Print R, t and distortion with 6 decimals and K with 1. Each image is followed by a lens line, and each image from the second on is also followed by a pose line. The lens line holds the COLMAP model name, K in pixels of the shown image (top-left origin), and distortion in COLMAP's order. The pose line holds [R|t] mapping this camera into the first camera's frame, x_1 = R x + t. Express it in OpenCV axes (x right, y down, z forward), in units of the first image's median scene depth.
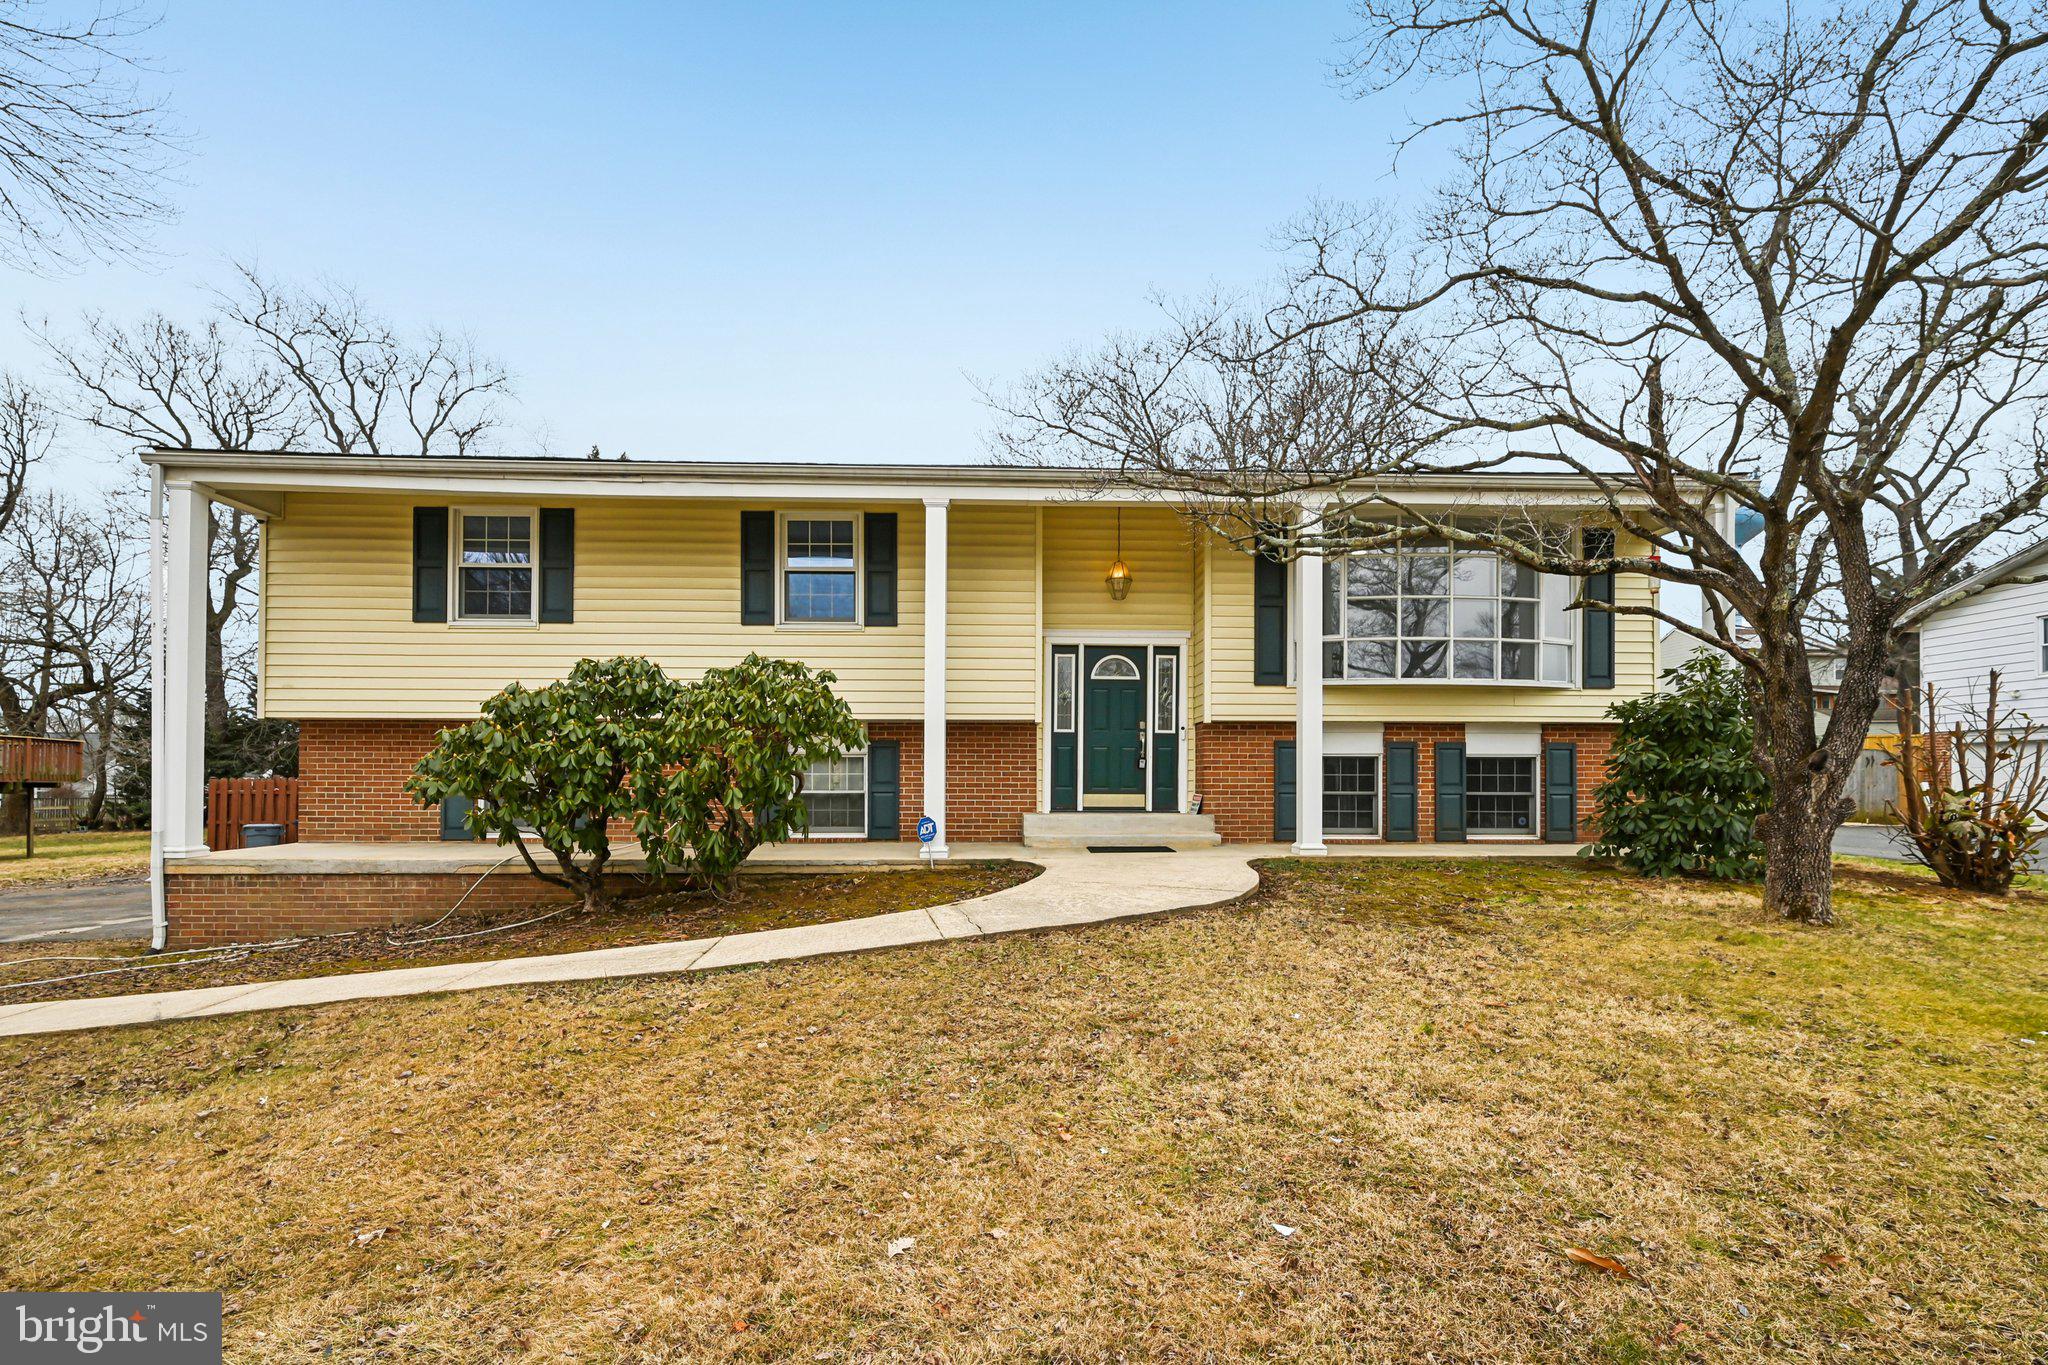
lens RADIAL K [[936.8, 0, 1040.4], [0, 936.8, 769.9], [0, 0, 1]] dist [-0.003786, 0.000409]
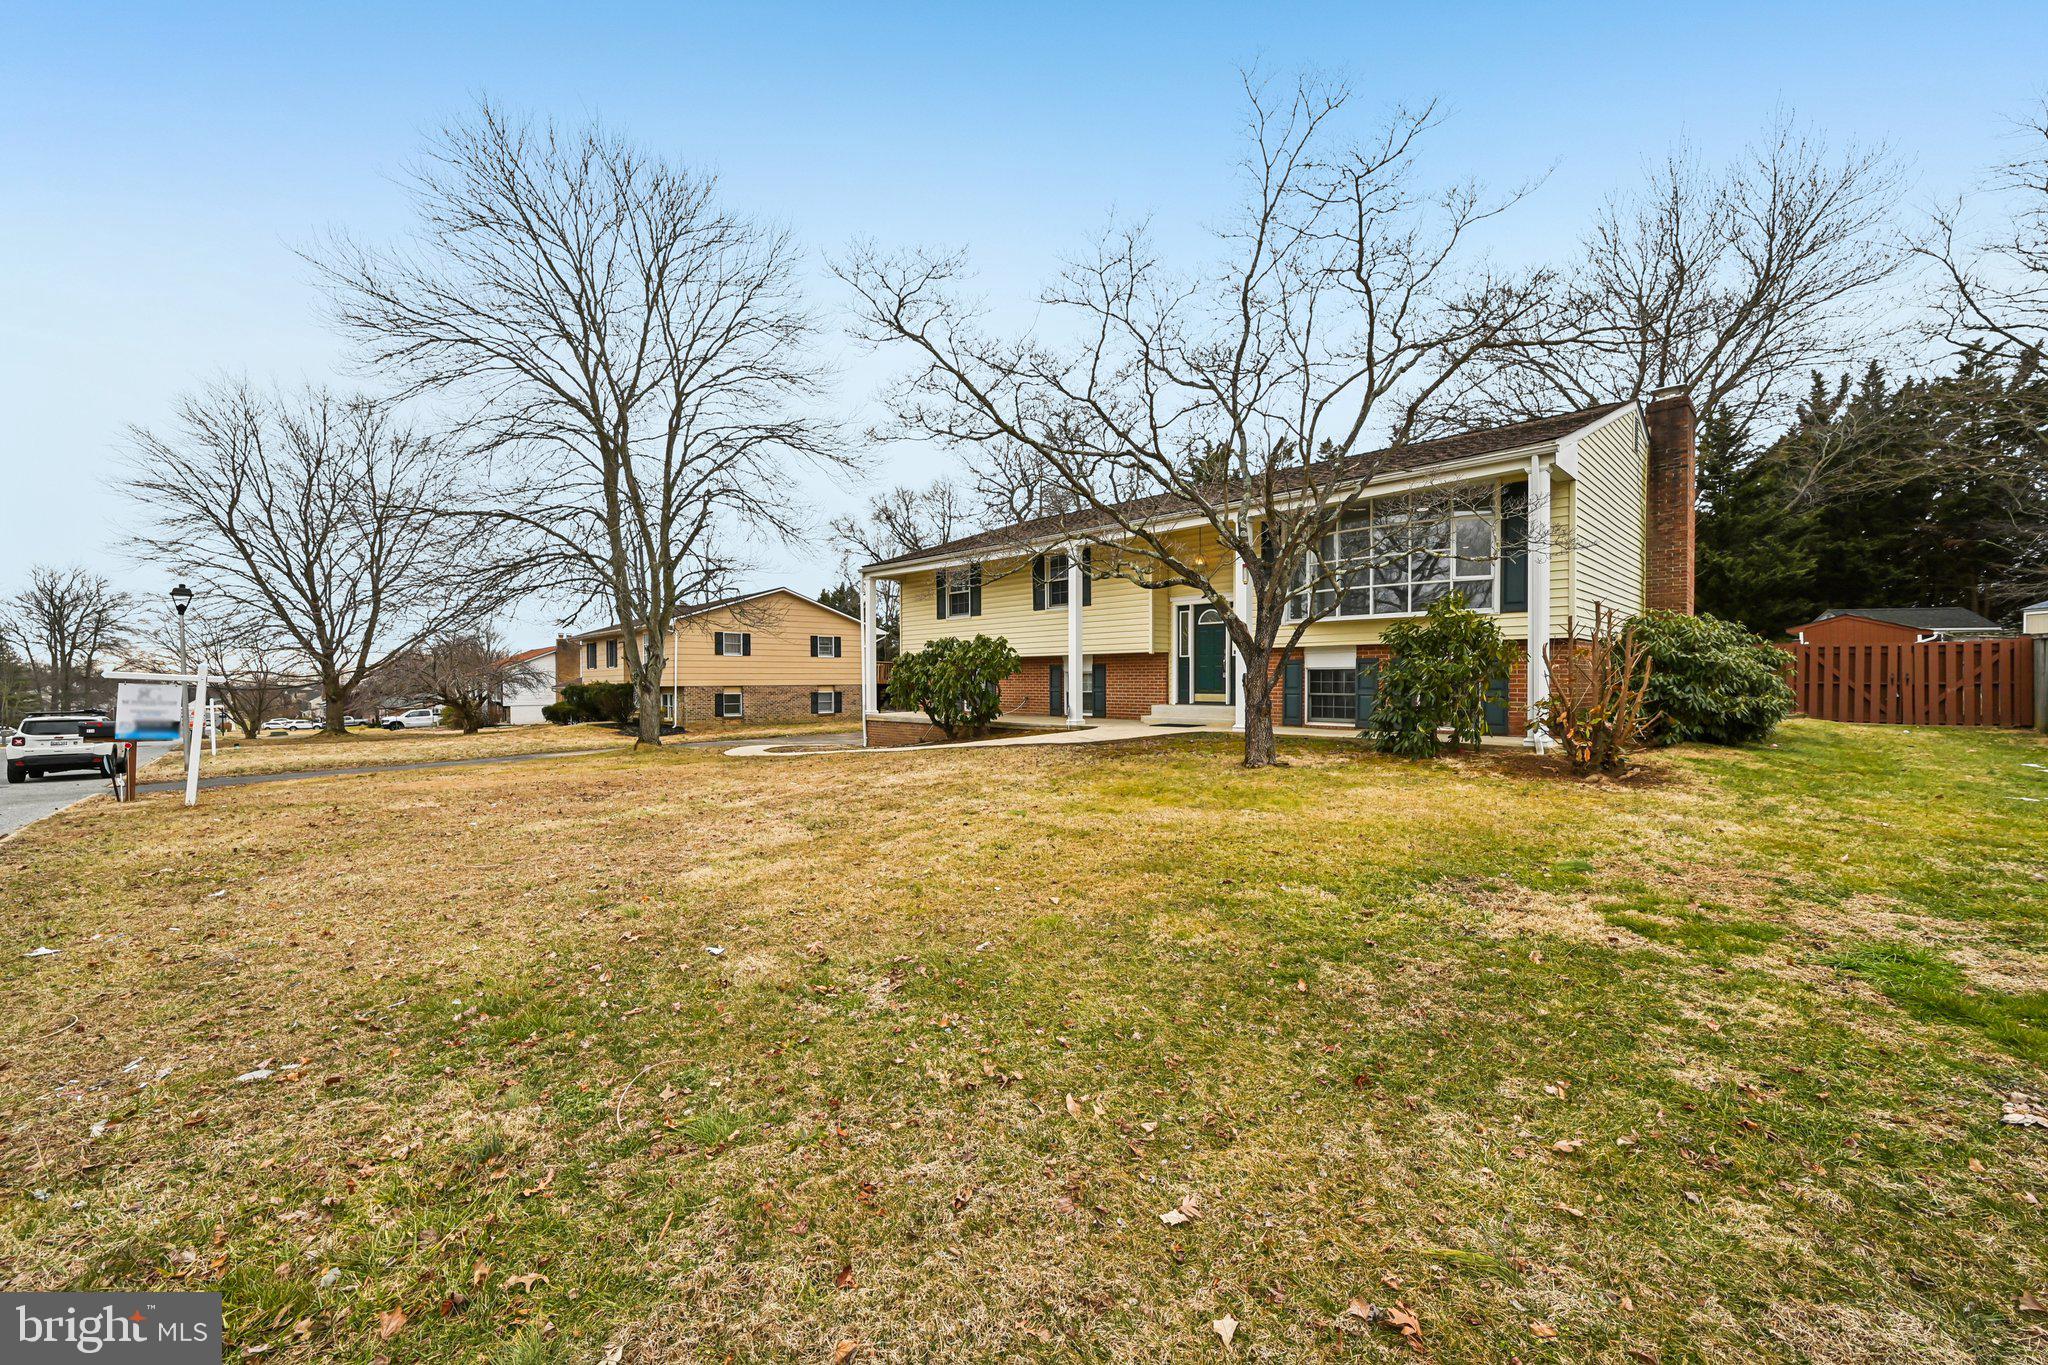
lens RADIAL K [[809.3, 0, 1024.9], [0, 809.3, 688.7], [0, 0, 1]] dist [-0.009042, 0.000546]
pose [[0.663474, 0.003113, -0.748193, 0.962676], [0.015431, 0.999722, 0.017844, -0.013578], [0.748040, -0.023385, 0.663241, -0.196178]]
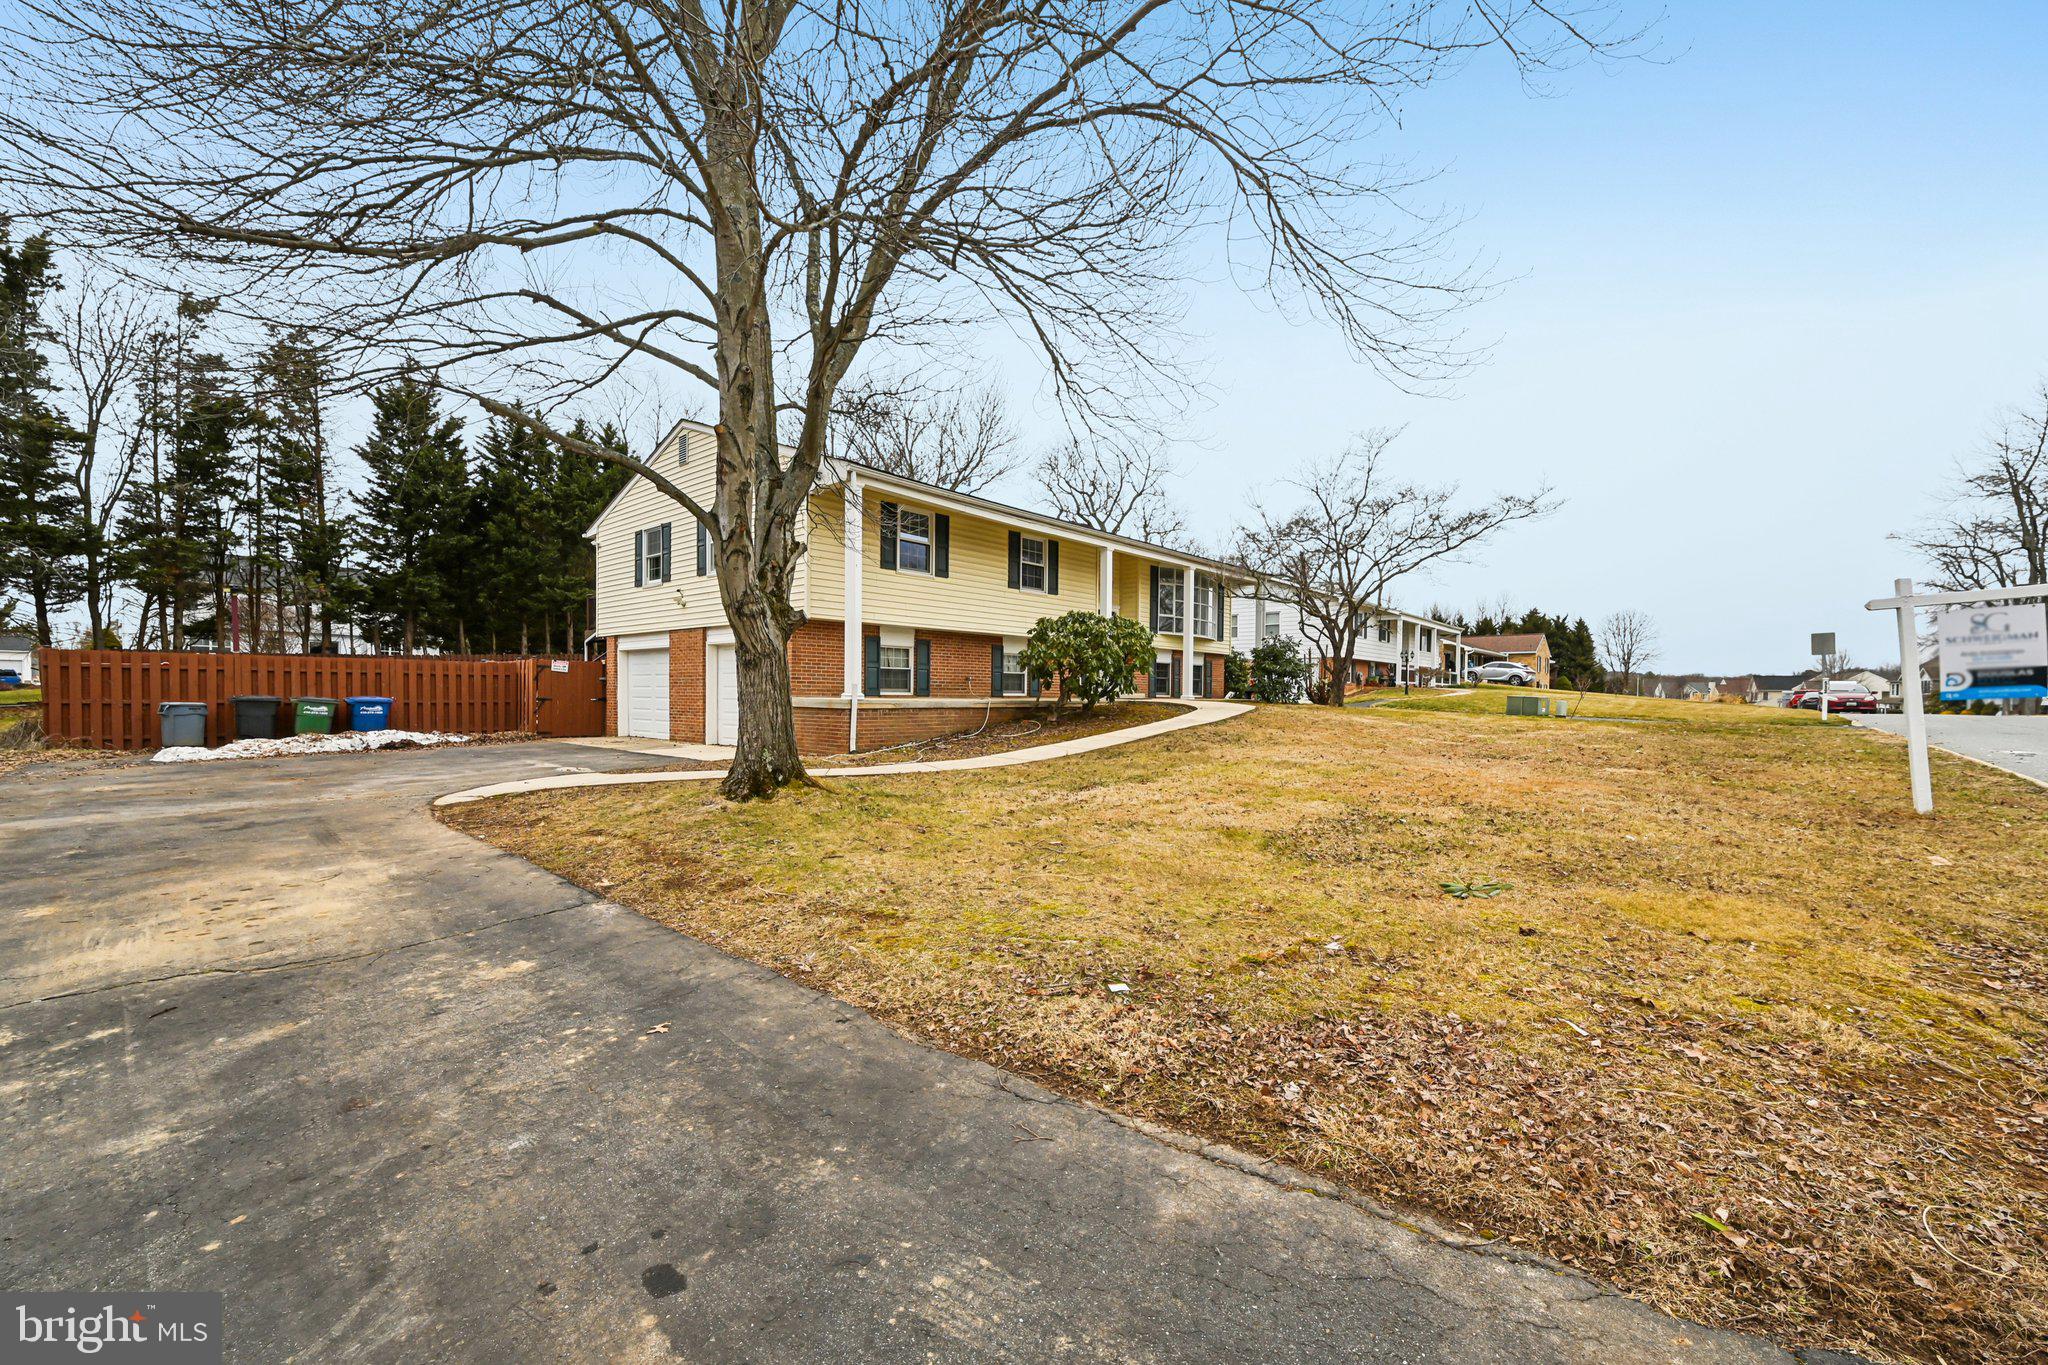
lens RADIAL K [[809.3, 0, 1023.5], [0, 809.3, 690.5], [0, 0, 1]] dist [-0.009042, 0.000546]
pose [[0.704135, 0.011069, 0.709980, -1.466053], [-0.039657, 0.998931, 0.023756, 0.022444], [-0.708958, -0.044883, 0.703821, -0.246688]]
